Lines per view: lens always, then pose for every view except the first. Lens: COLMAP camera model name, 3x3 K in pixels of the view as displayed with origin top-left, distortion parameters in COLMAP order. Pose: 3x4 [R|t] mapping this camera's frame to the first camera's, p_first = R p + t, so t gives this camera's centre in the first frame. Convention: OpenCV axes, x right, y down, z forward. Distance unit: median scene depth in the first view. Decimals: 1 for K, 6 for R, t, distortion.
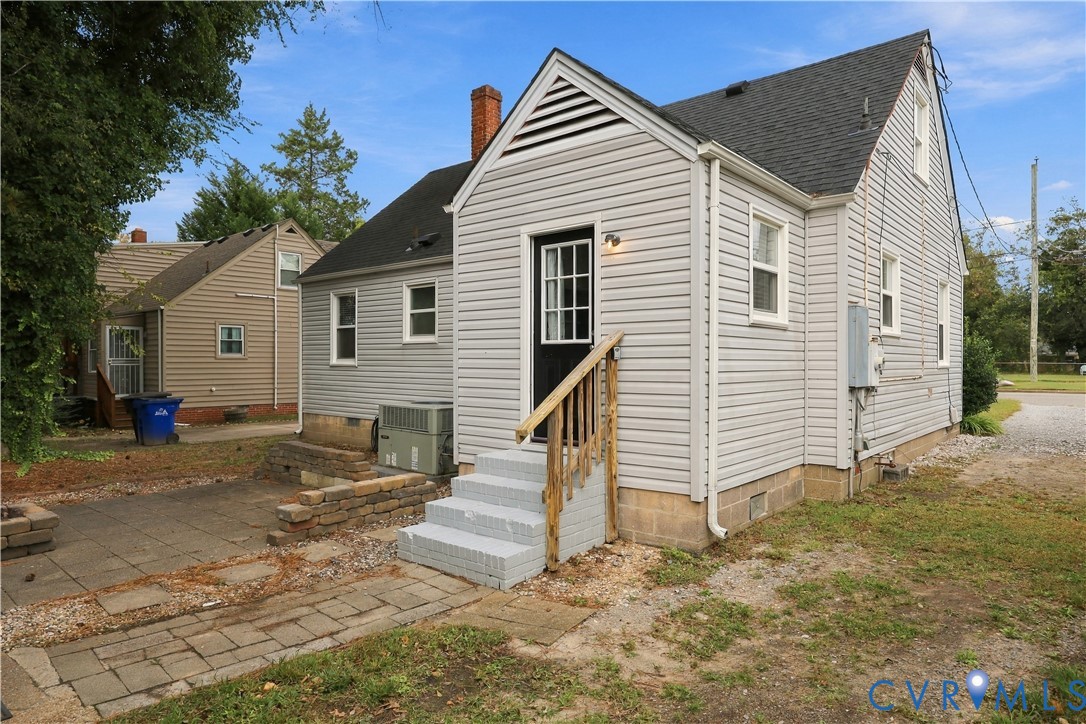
lens RADIAL K [[654.4, 0, 540.5], [0, 654.4, 360.0], [0, 0, 1]] dist [-0.001587, 0.000987]
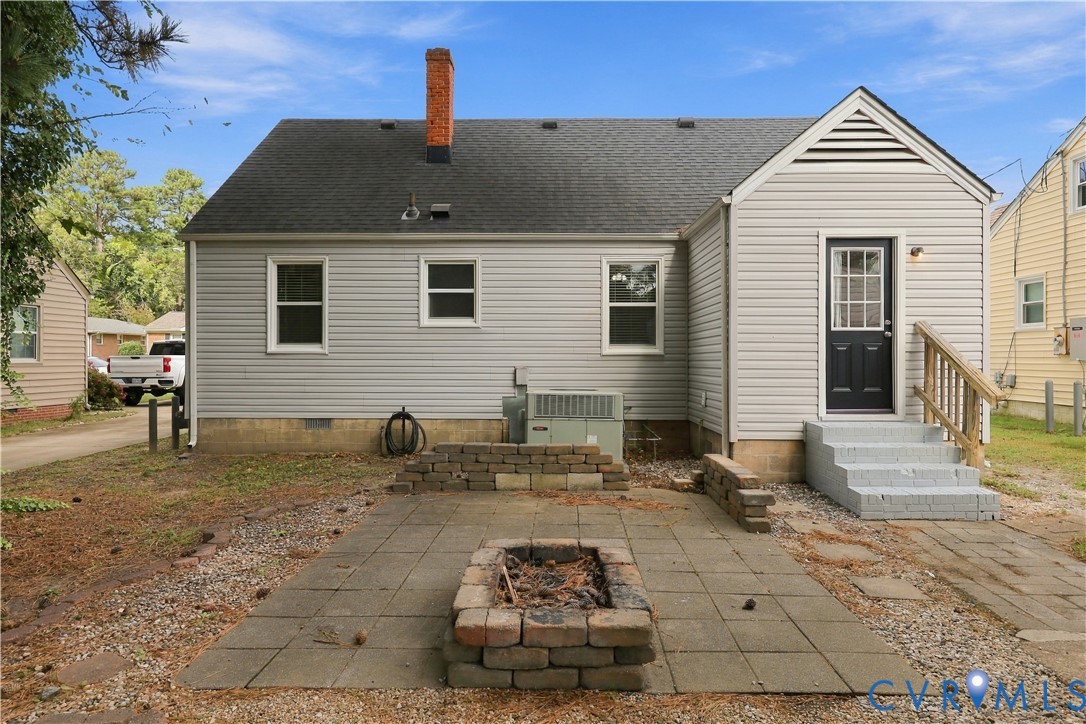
lens RADIAL K [[654.4, 0, 541.6], [0, 654.4, 354.8], [0, 0, 1]] dist [-0.001587, 0.000987]
pose [[0.773909, 0.004185, 0.633282, -1.148724], [-0.002941, 0.999991, -0.003014, 0.024489], [-0.633289, 0.000470, 0.773915, 0.419105]]
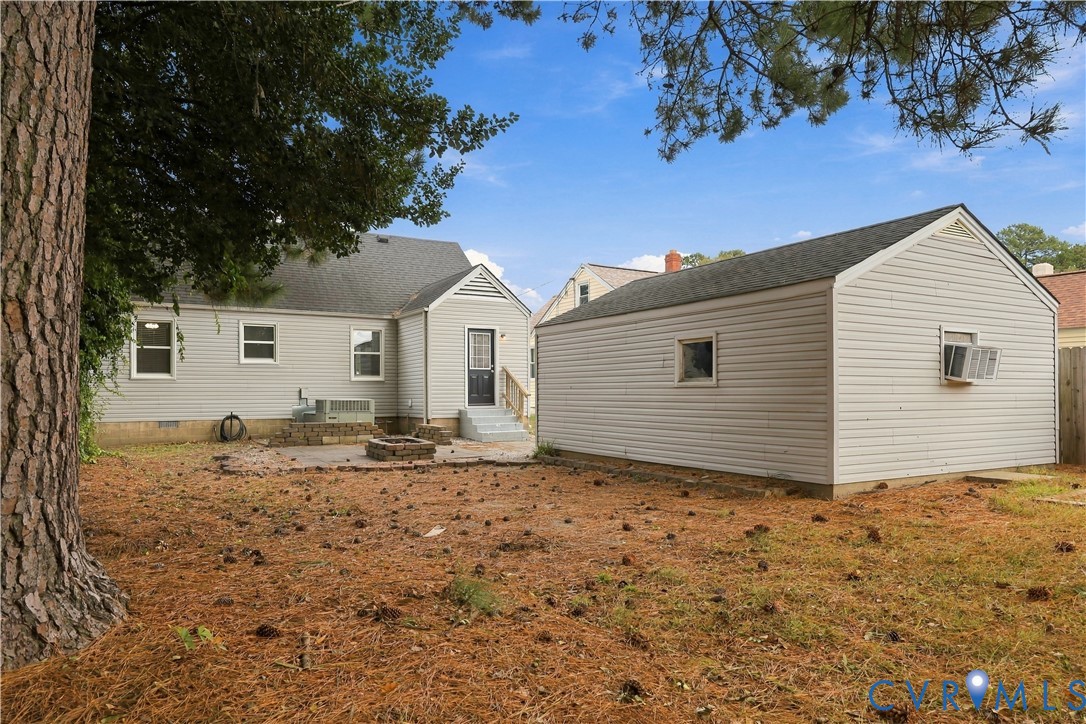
lens RADIAL K [[729.5, 0, 545.9], [0, 729.5, 367.5], [0, 0, 1]] dist [0.000464, -0.000818]
pose [[0.331968, 0.034740, 0.942651, -2.687529], [0.003840, 0.999264, -0.038179, 0.083193], [-0.943283, 0.016294, 0.331590, -0.272835]]
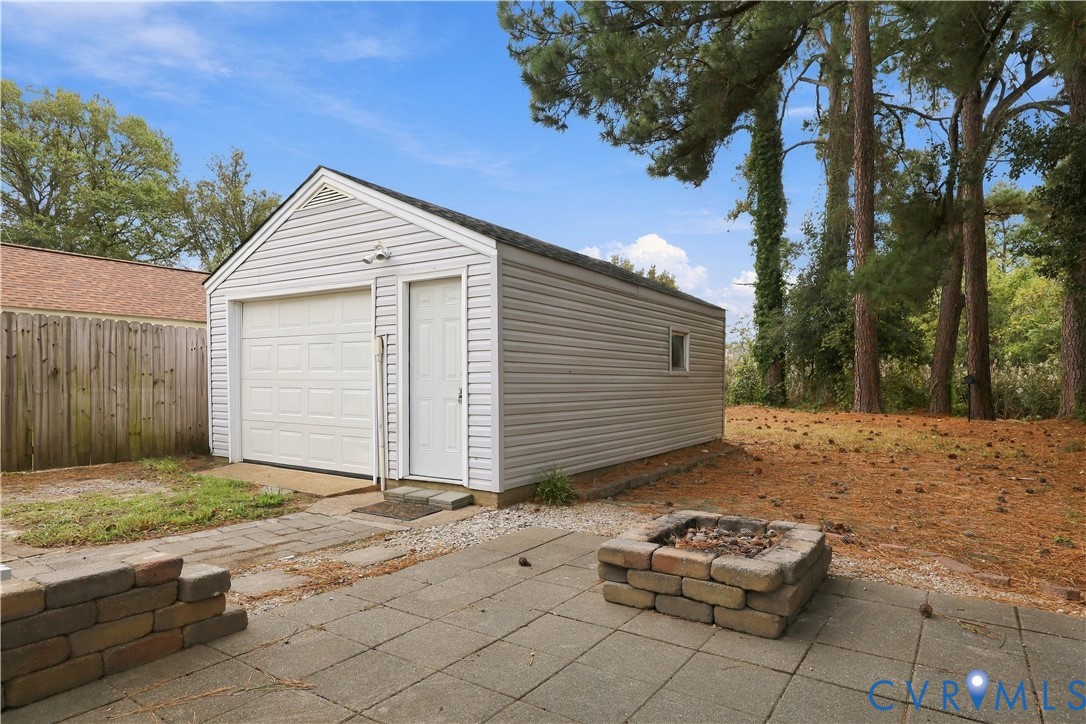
lens RADIAL K [[637.2, 0, 540.3], [0, 637.2, 371.1], [0, 0, 1]] dist [0.001039, -0.000171]
pose [[-0.993329, 0.004319, -0.115232, -0.548485], [0.004776, 0.999982, -0.003690, 0.067660], [0.115214, -0.004216, -0.993332, 1.414820]]
